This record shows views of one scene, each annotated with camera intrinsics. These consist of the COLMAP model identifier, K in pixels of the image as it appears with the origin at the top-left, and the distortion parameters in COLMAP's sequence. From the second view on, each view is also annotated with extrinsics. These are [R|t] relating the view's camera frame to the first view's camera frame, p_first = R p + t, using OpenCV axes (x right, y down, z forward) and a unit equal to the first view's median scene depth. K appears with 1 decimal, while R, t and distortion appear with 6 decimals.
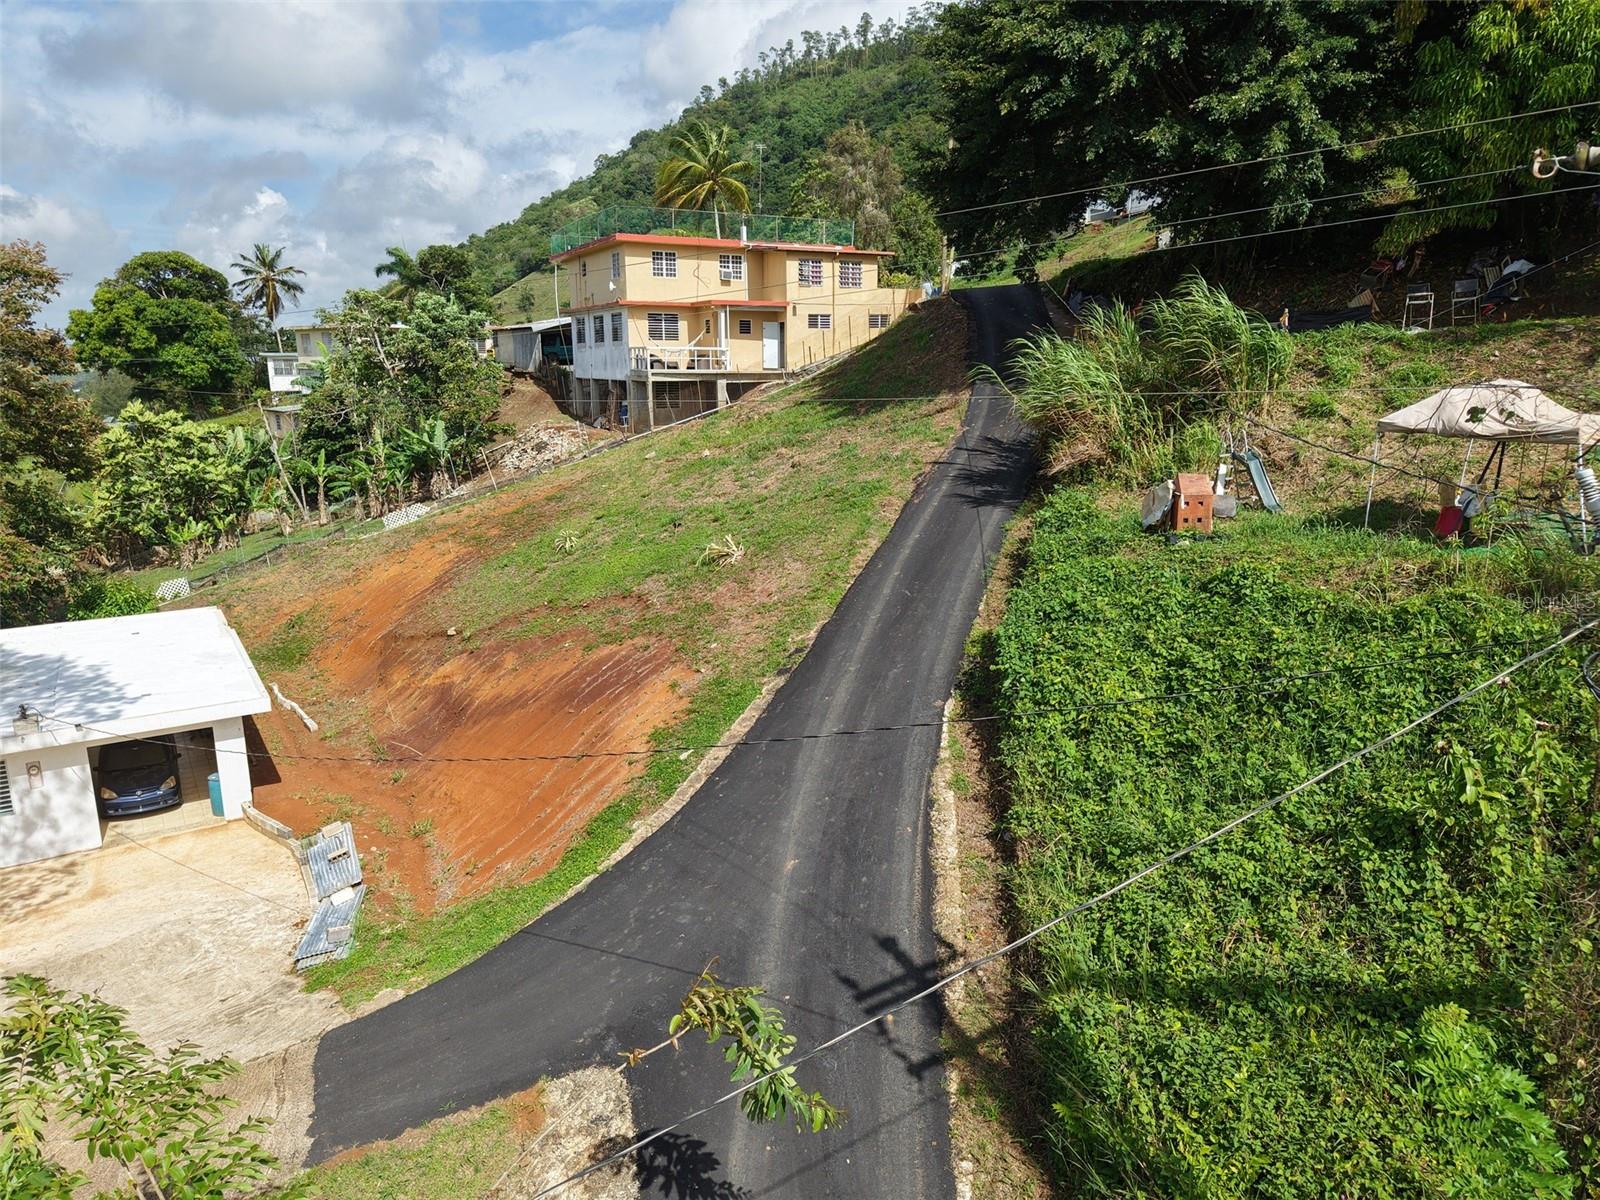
lens RADIAL K [[1077.8, 0, 802.6], [0, 1077.8, 593.8], [0, 0, 1]] dist [0.002100, -0.005069]
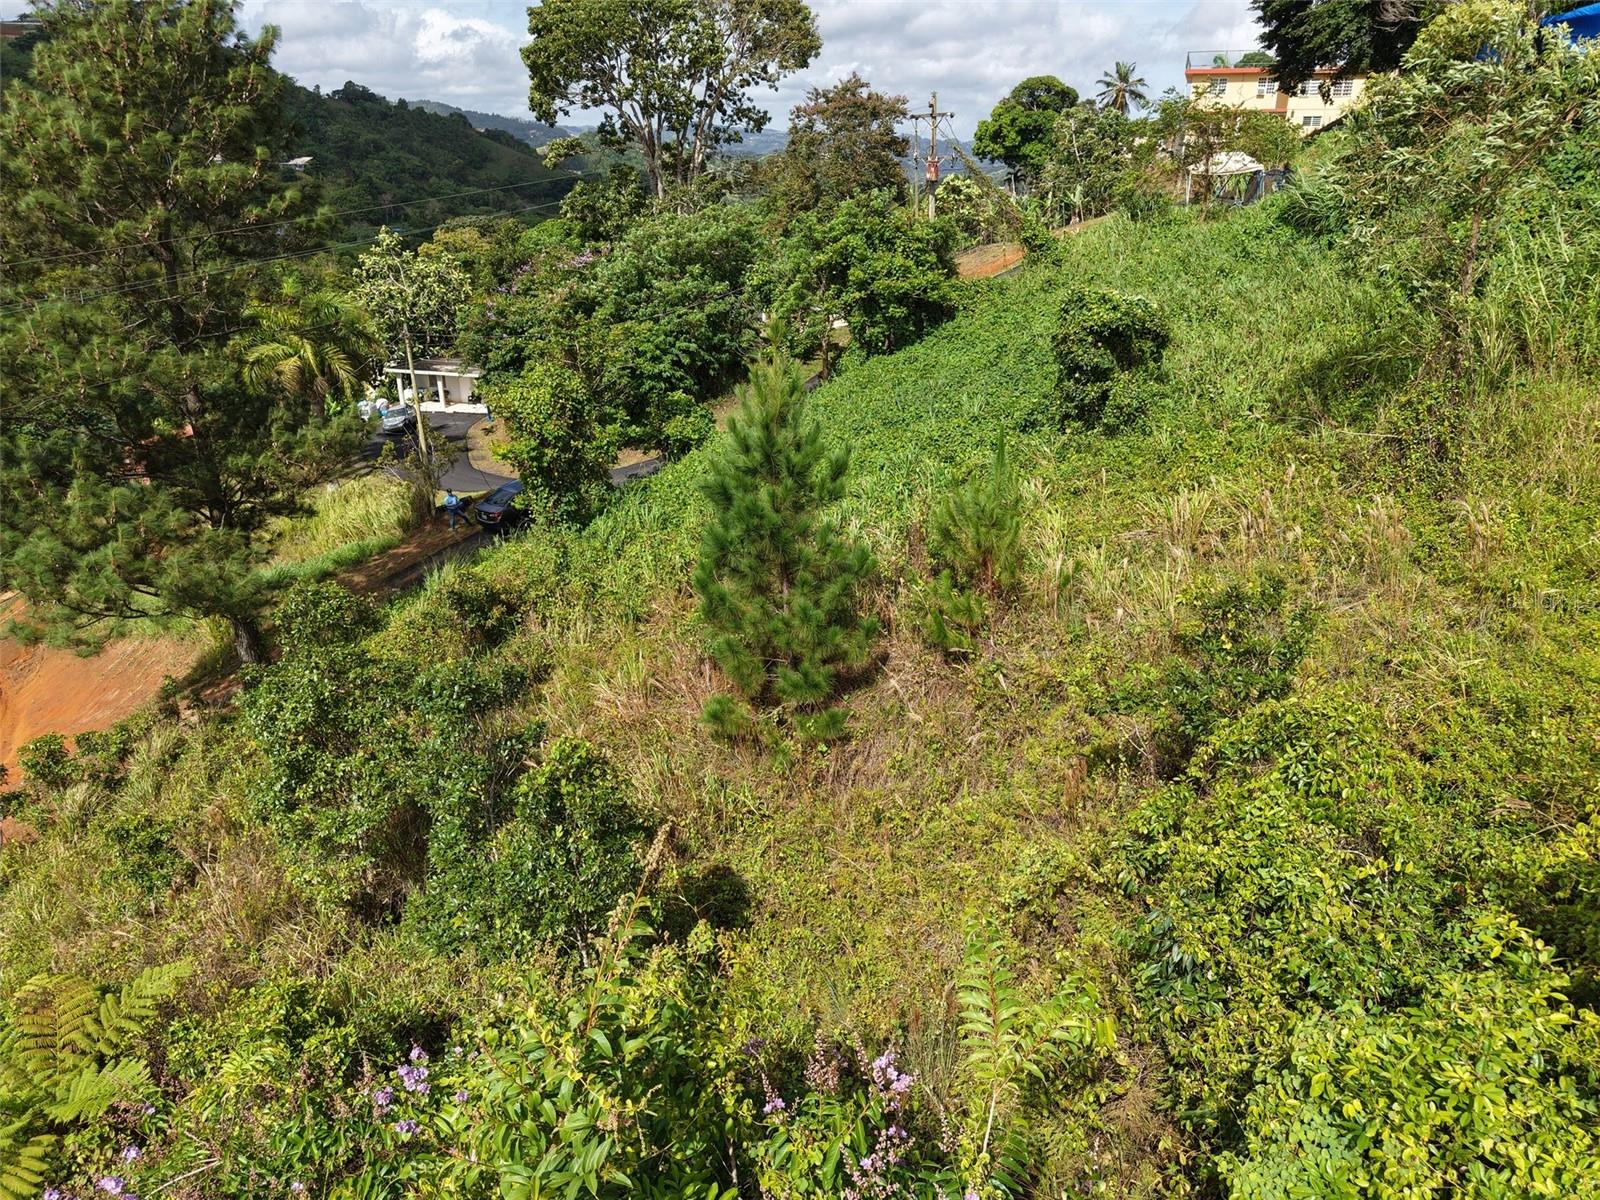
lens RADIAL K [[1077.8, 0, 805.1], [0, 1077.8, 606.6], [0, 0, 1]] dist [0.002100, -0.005069]
pose [[0.688615, 0.275020, -0.670949, 0.412967], [-0.149360, 0.959240, 0.239897, 0.082688], [0.709578, -0.064984, 0.701624, -0.350178]]
